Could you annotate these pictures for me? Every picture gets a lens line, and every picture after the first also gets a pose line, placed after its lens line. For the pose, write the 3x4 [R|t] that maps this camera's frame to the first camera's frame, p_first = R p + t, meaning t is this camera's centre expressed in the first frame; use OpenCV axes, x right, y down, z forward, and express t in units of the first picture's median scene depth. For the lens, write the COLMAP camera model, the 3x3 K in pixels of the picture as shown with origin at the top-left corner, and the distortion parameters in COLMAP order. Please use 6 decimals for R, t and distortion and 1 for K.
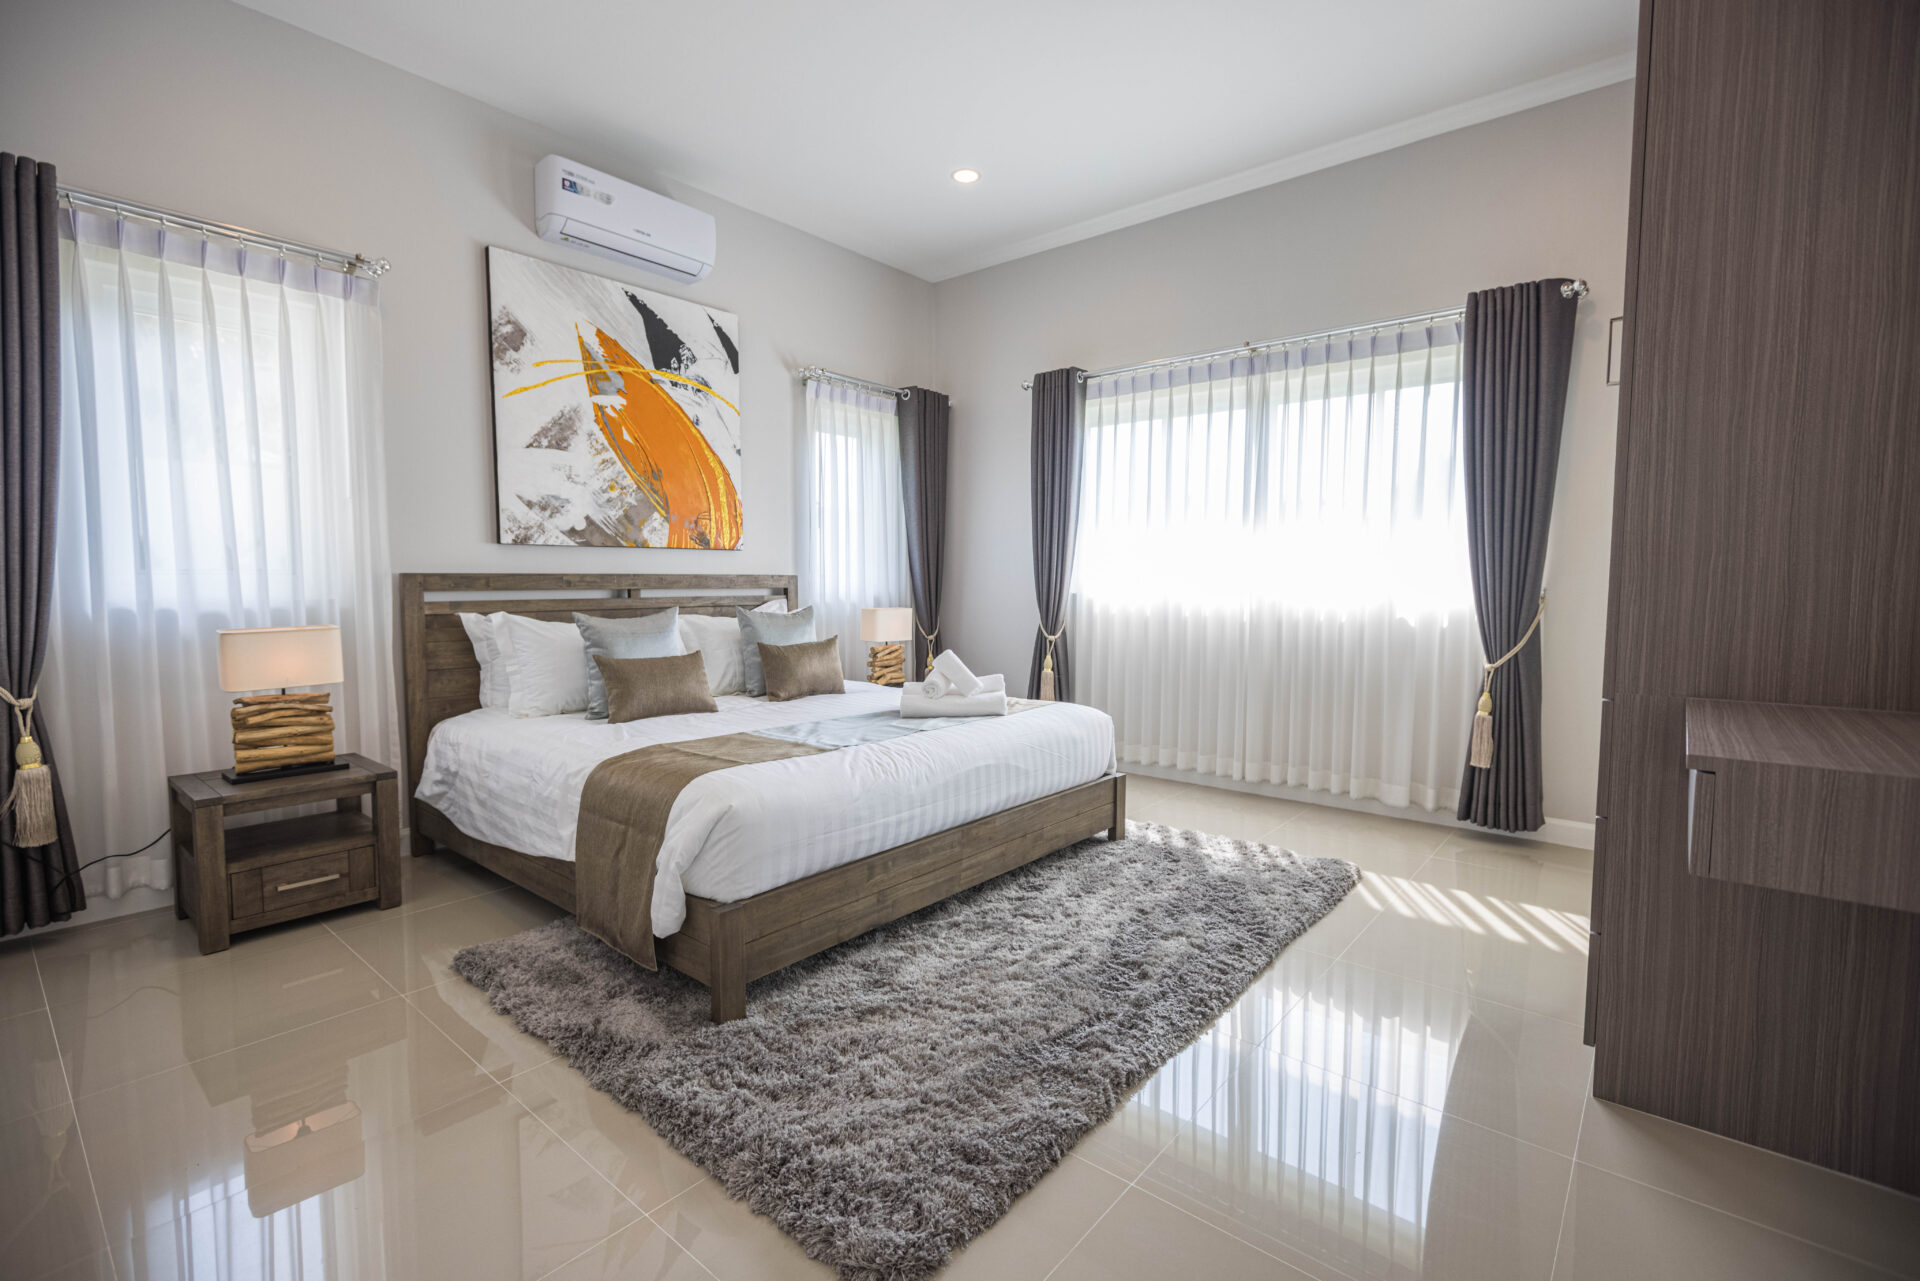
lens RADIAL K [[851.8, 0, 963.7], [0, 851.8, 637.2], [0, 0, 1]] dist [-0.000292, 0.000122]
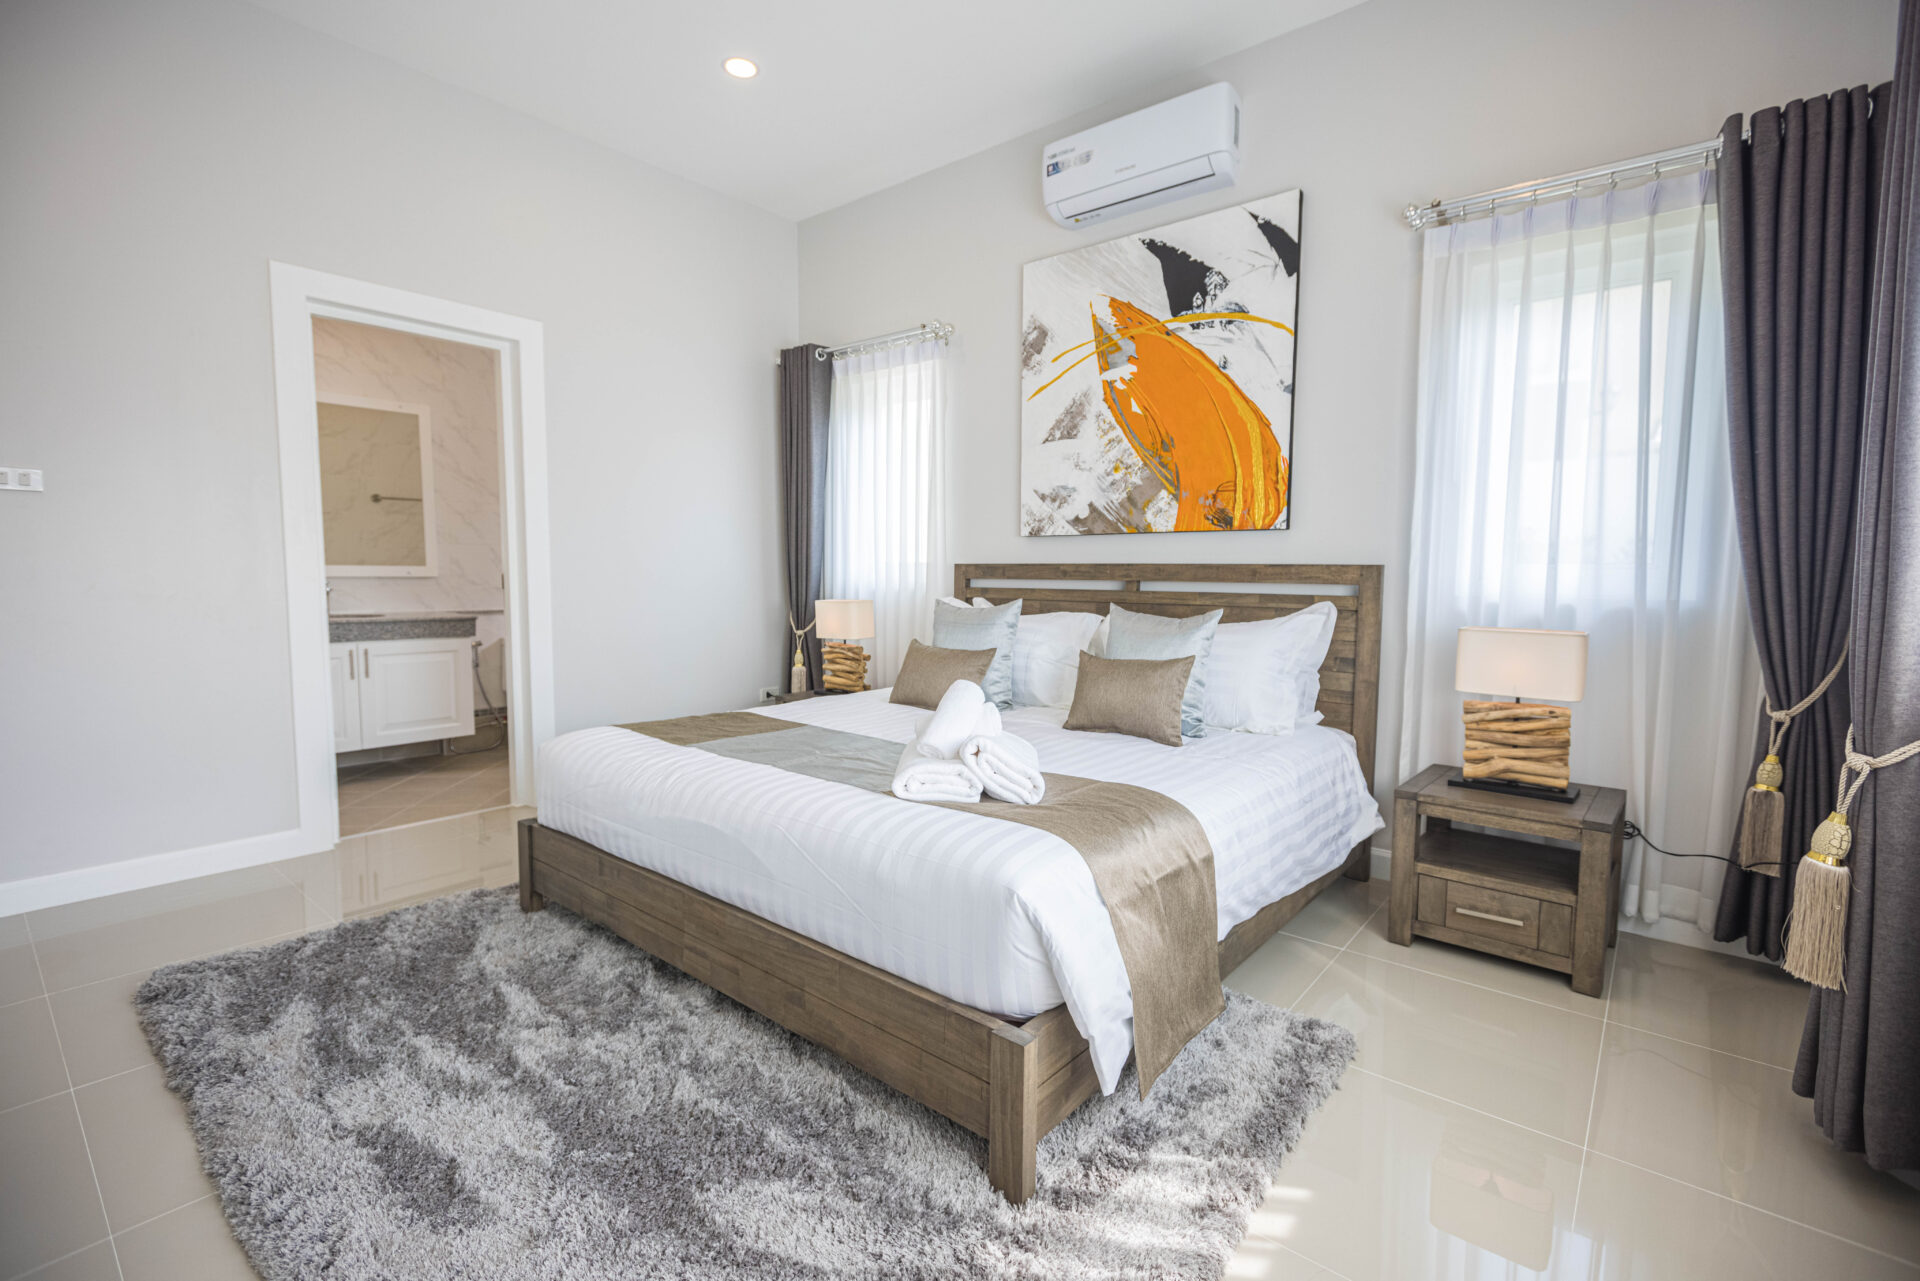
lens RADIAL K [[851.8, 0, 963.7], [0, 851.8, 637.2], [0, 0, 1]] dist [-0.000292, 0.000122]
pose [[0.005265, 0.077837, -0.996952, 0.507081], [-0.075669, 0.994139, 0.077218, -0.054389], [0.997119, 0.075032, 0.011124, 0.838367]]
